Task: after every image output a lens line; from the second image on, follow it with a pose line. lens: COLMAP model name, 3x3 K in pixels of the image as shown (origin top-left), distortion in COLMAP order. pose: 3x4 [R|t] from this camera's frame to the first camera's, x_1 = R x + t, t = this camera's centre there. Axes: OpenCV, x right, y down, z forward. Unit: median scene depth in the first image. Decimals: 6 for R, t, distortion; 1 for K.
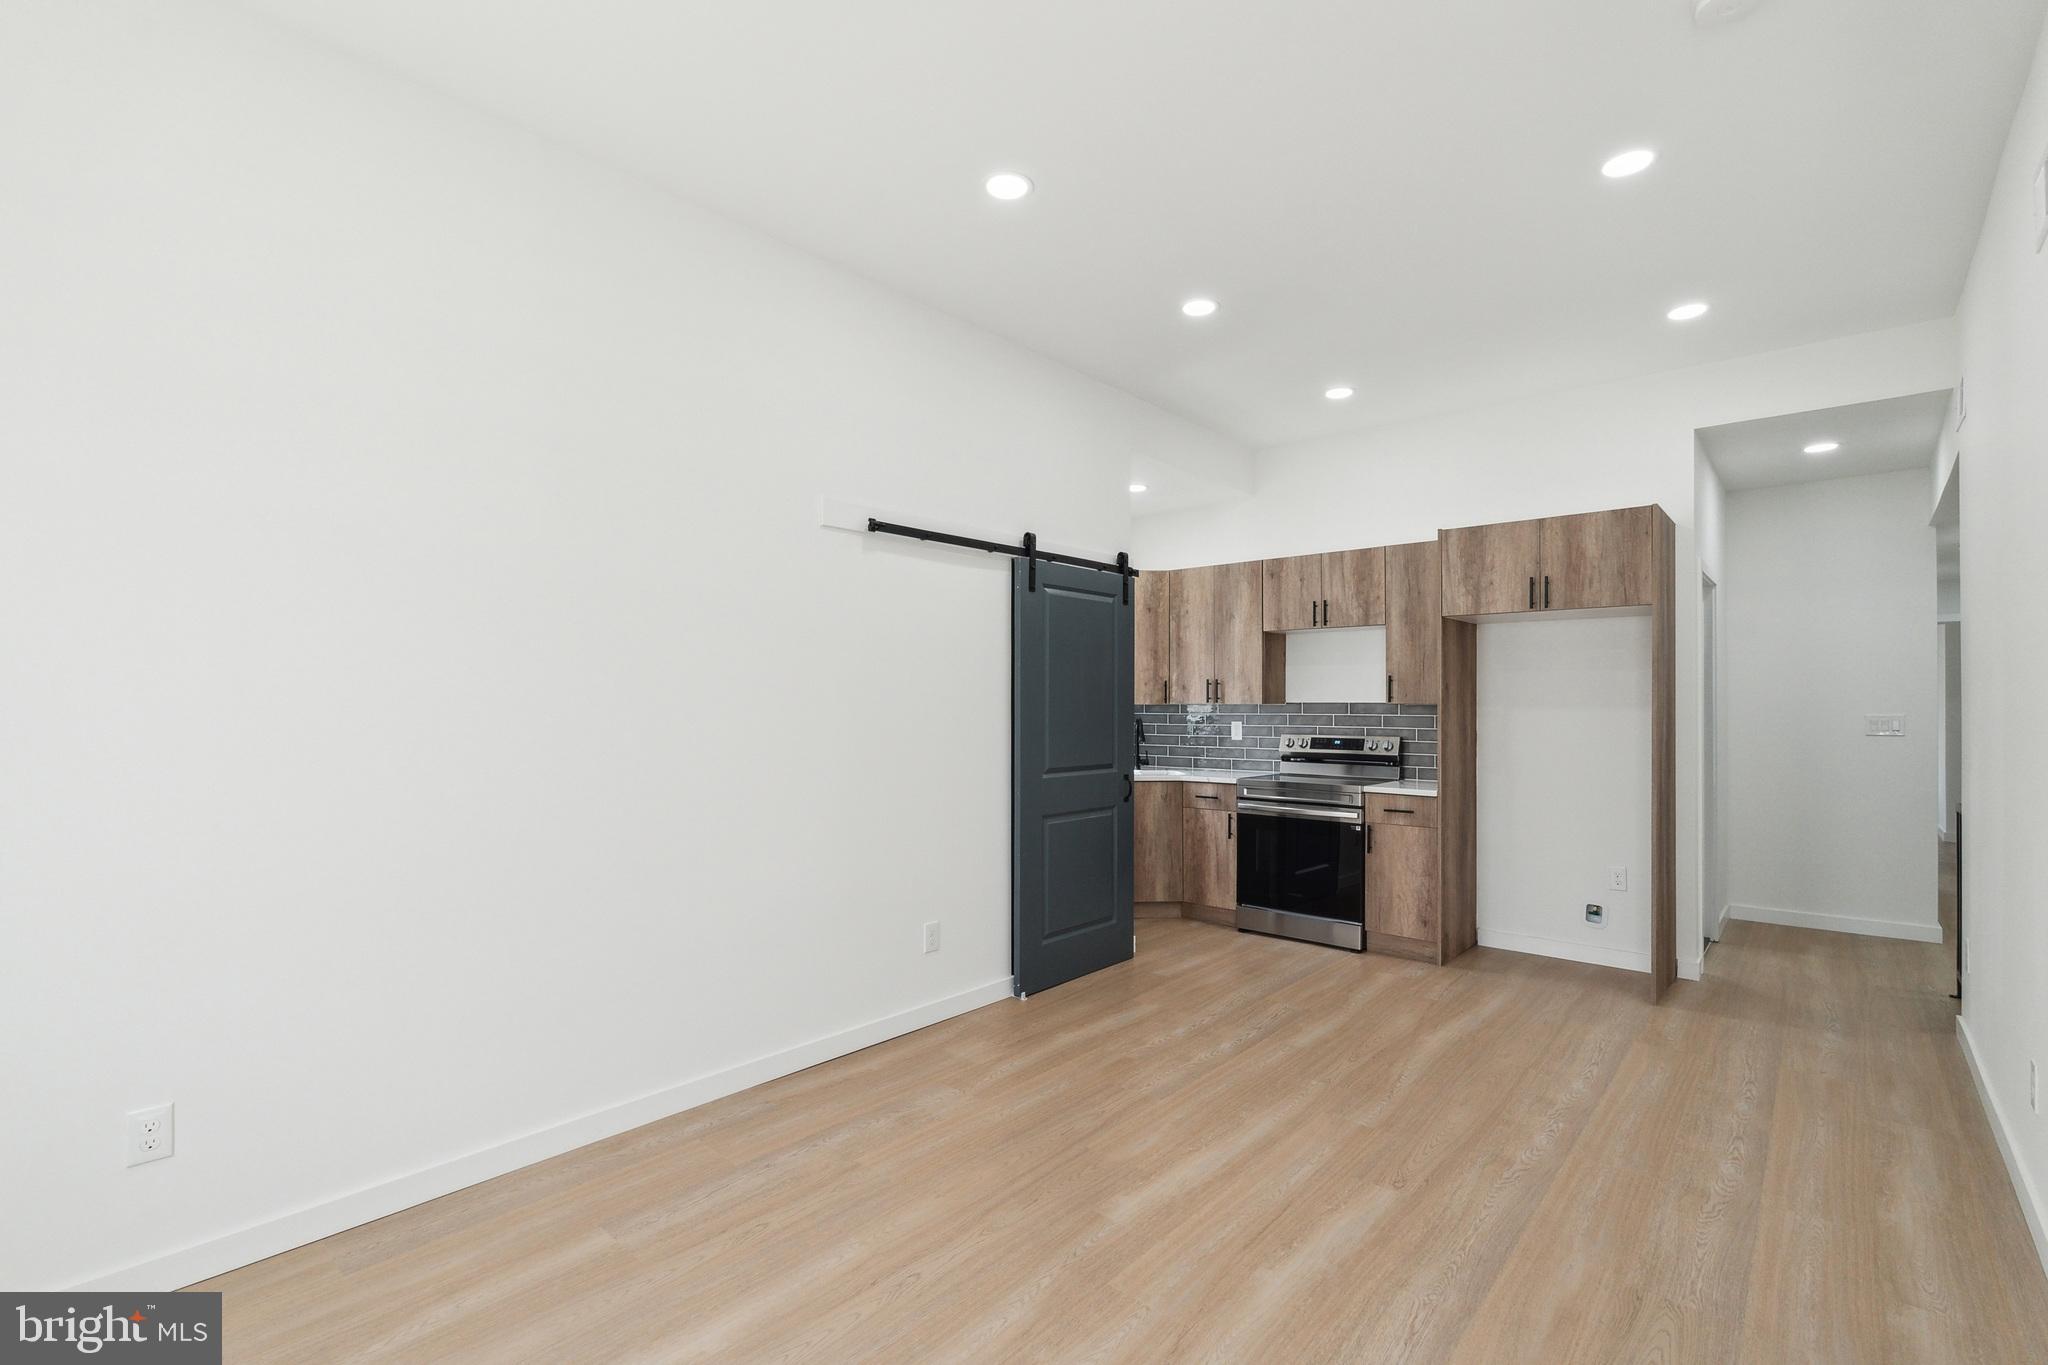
lens RADIAL K [[906.4, 0, 1026.3], [0, 906.4, 698.0], [0, 0, 1]] dist [-0.007669, 0.000497]
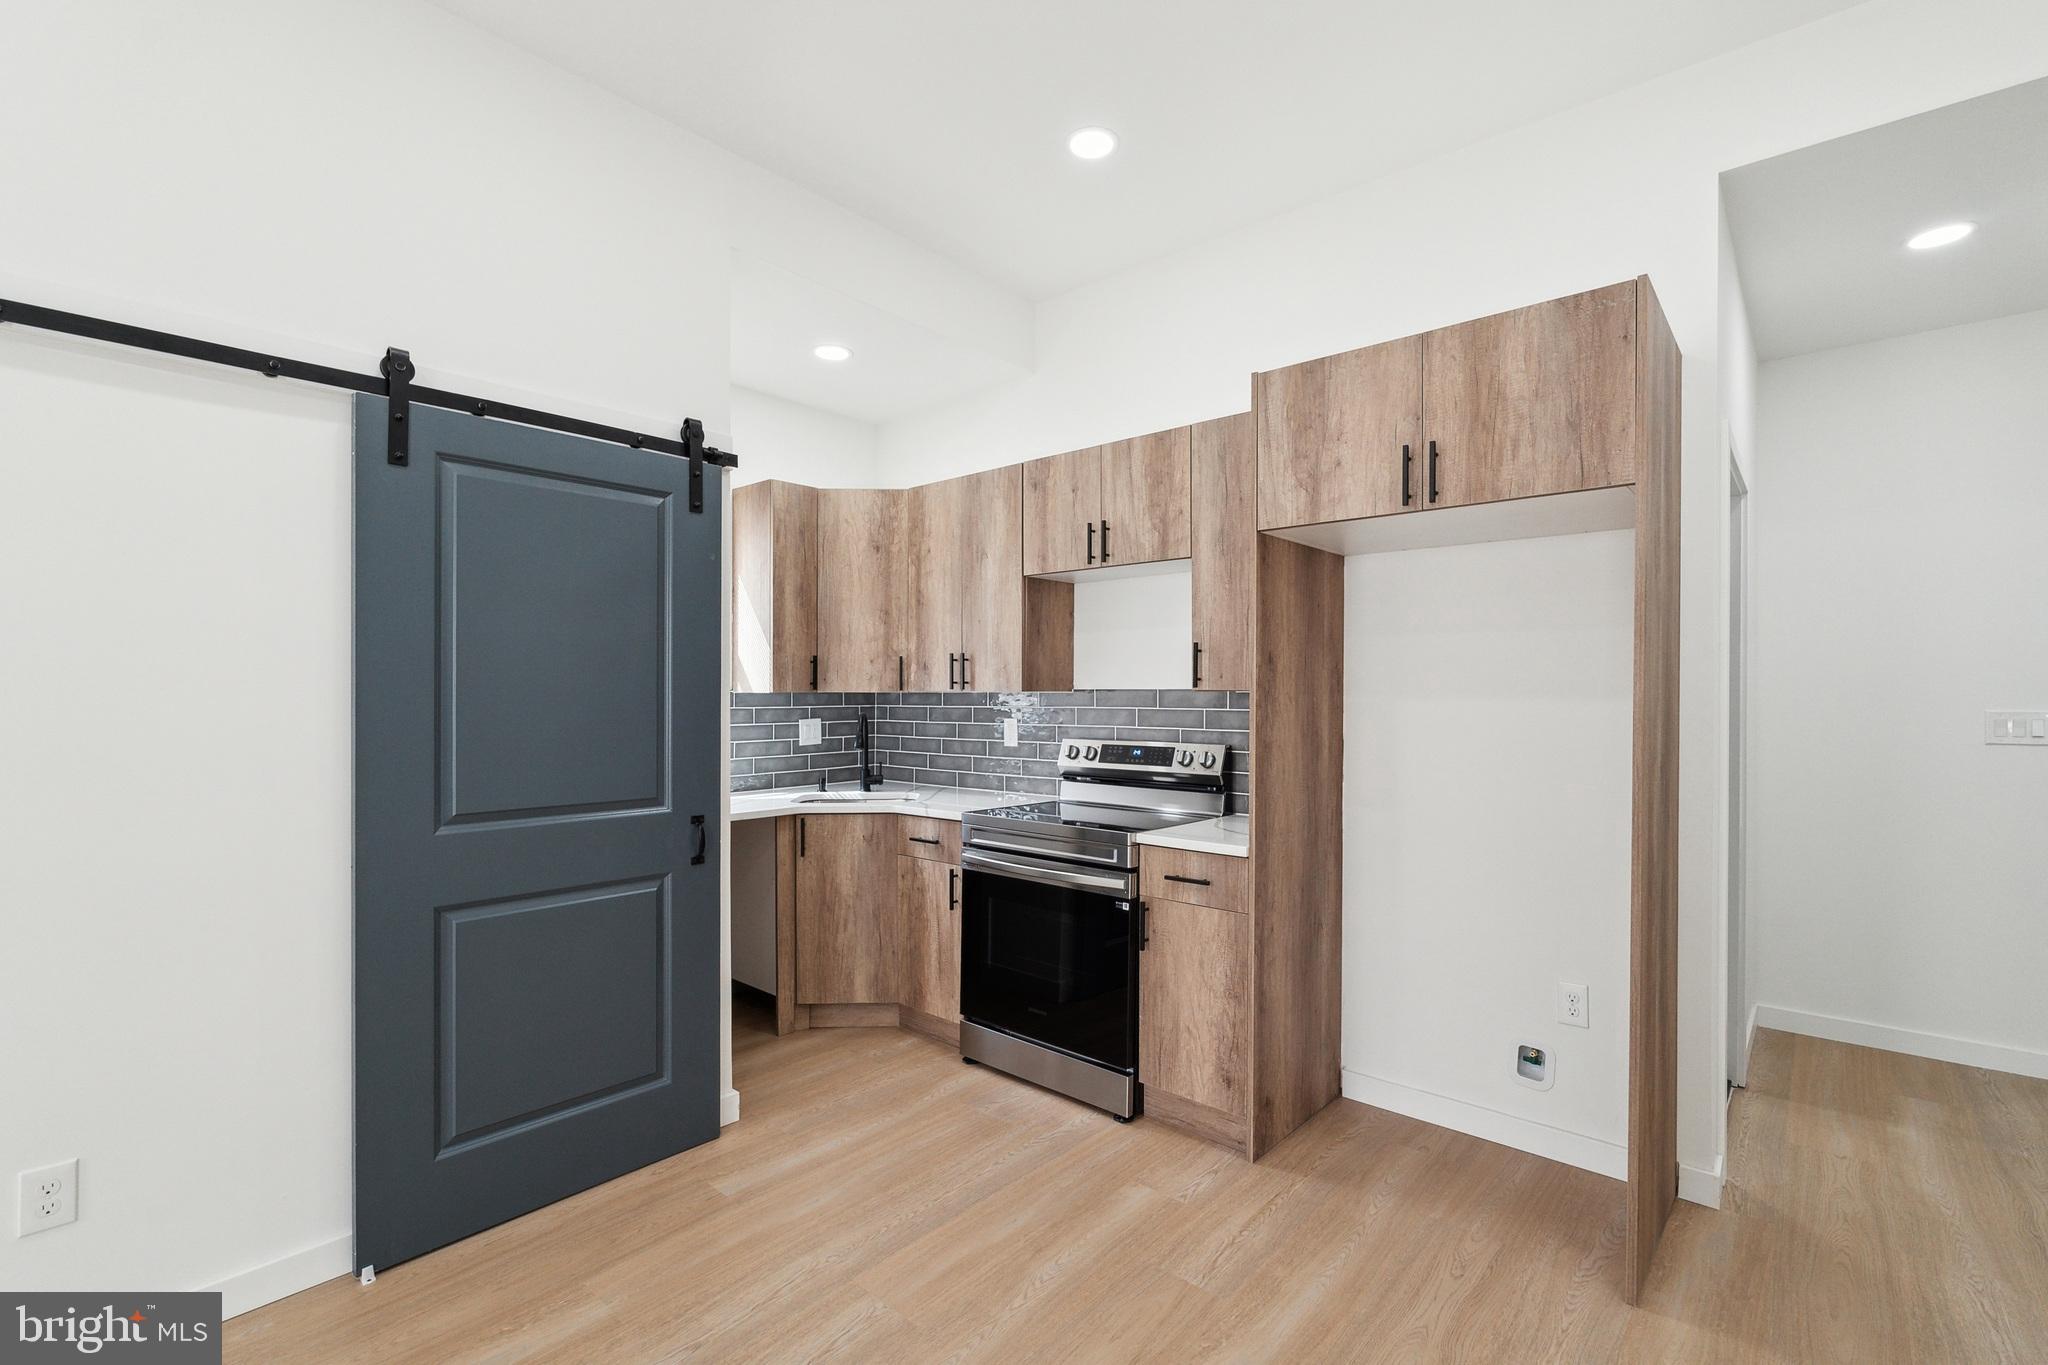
lens RADIAL K [[906.4, 0, 1026.3], [0, 906.4, 698.0], [0, 0, 1]] dist [-0.007669, 0.000497]
pose [[0.999996, -0.000105, 0.002954, 0.297508], [0.000075, 0.999947, 0.010249, 0.005546], [-0.002955, -0.010249, 0.999943, 0.420266]]
